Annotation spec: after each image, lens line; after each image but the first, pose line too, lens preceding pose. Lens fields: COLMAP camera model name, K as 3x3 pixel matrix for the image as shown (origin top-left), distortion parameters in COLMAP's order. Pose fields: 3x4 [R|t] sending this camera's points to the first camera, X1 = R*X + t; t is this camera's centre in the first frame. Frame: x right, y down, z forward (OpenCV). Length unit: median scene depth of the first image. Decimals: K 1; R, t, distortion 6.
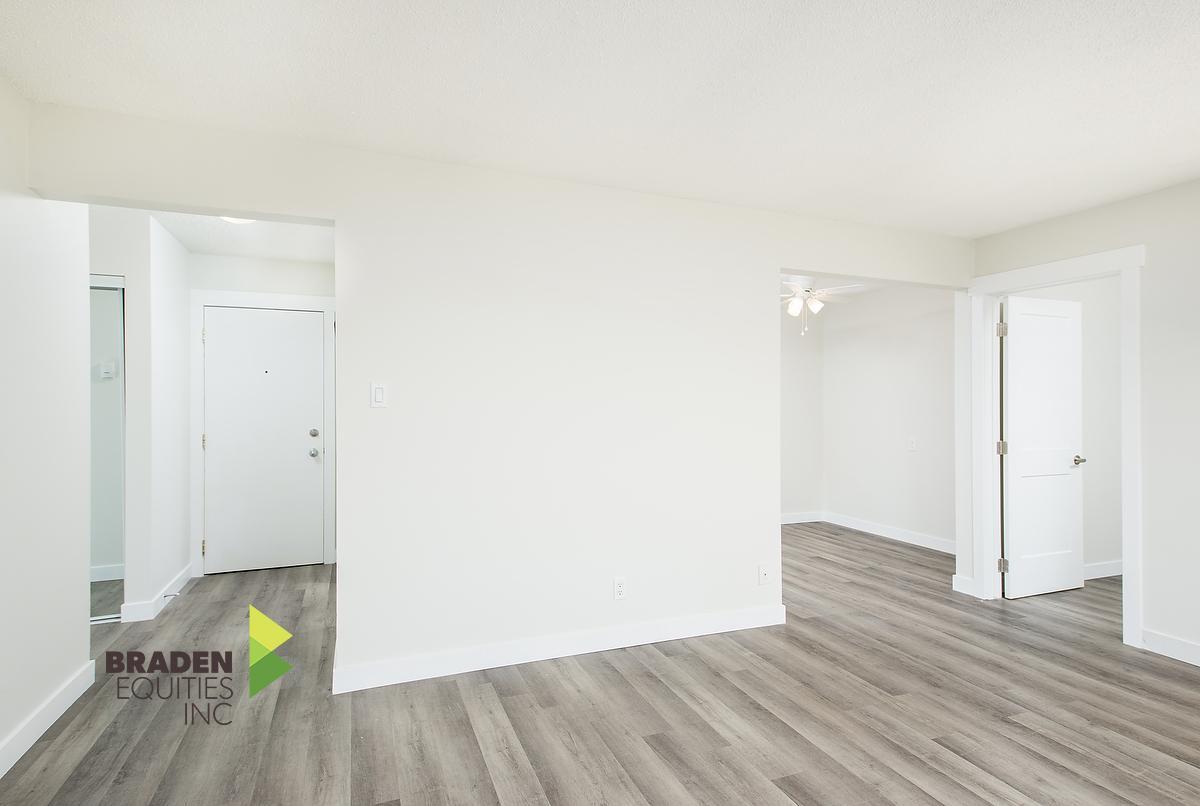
lens RADIAL K [[621.3, 0, 589.0], [0, 621.3, 391.4], [0, 0, 1]] dist [-0.005123, 0.006467]
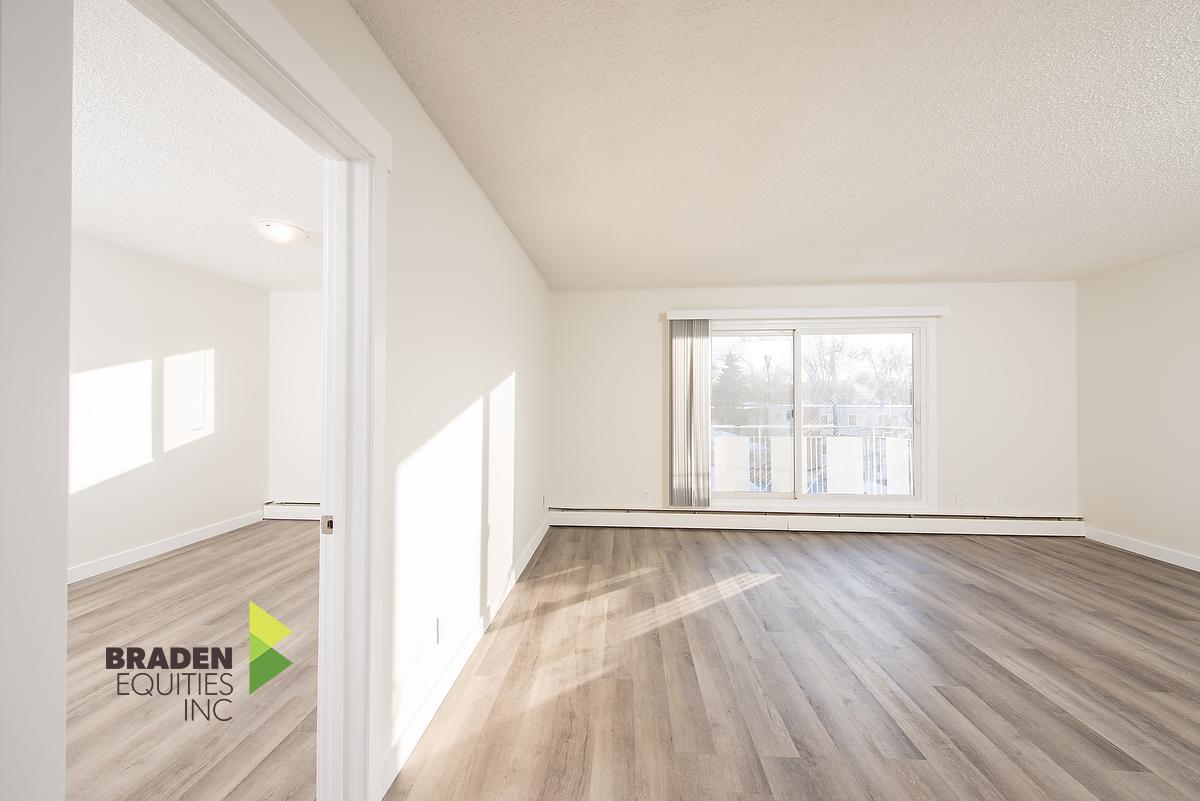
lens RADIAL K [[474.5, 0, 599.9], [0, 474.5, 396.5], [0, 0, 1]] dist [0.003938, 0.000000]
pose [[-0.907596, 0.000570, 0.419844, 0.568497], [-0.007624, 0.999812, -0.017839, 0.027009], [-0.419775, -0.019392, -0.907421, 1.522872]]
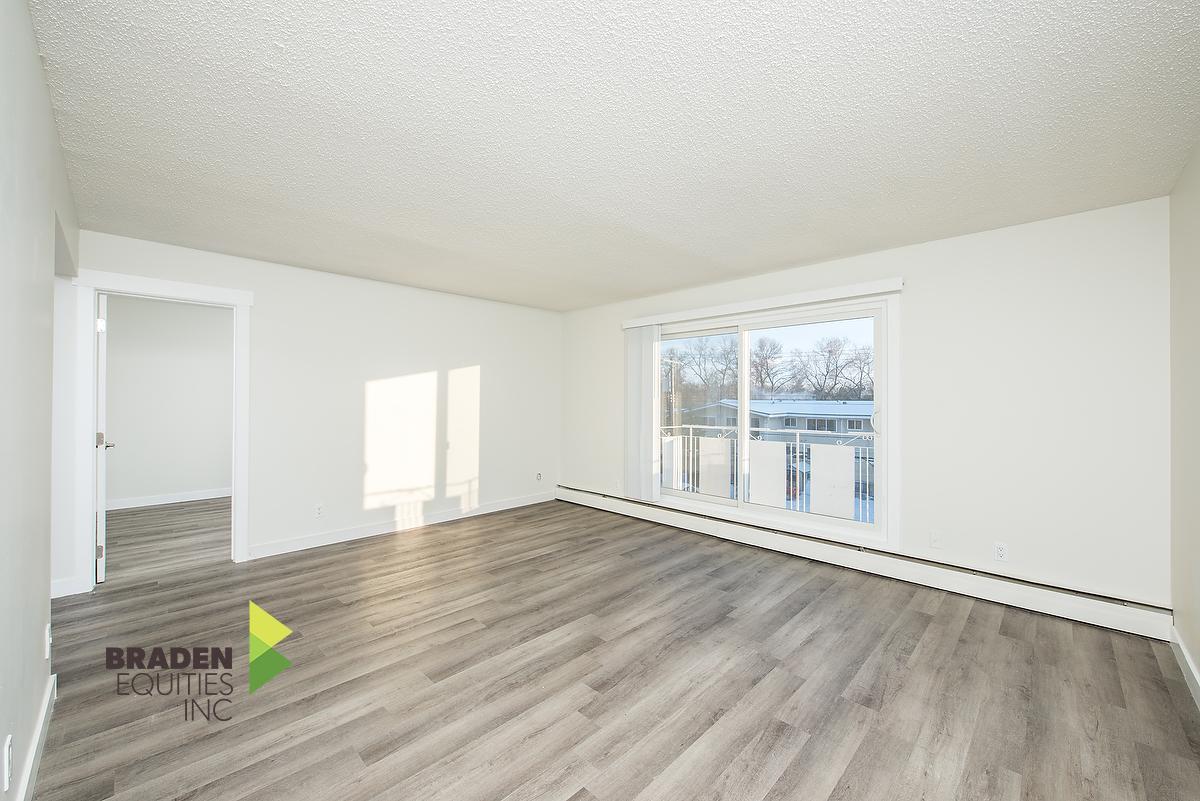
lens RADIAL K [[474.5, 0, 595.6], [0, 474.5, 390.3], [0, 0, 1]] dist [0.003938, 0.000000]
pose [[-0.405543, 0.012831, 0.913986, -0.557682], [-0.022565, 0.999456, -0.024043, 0.018078], [-0.913797, -0.030375, -0.405033, 0.810167]]
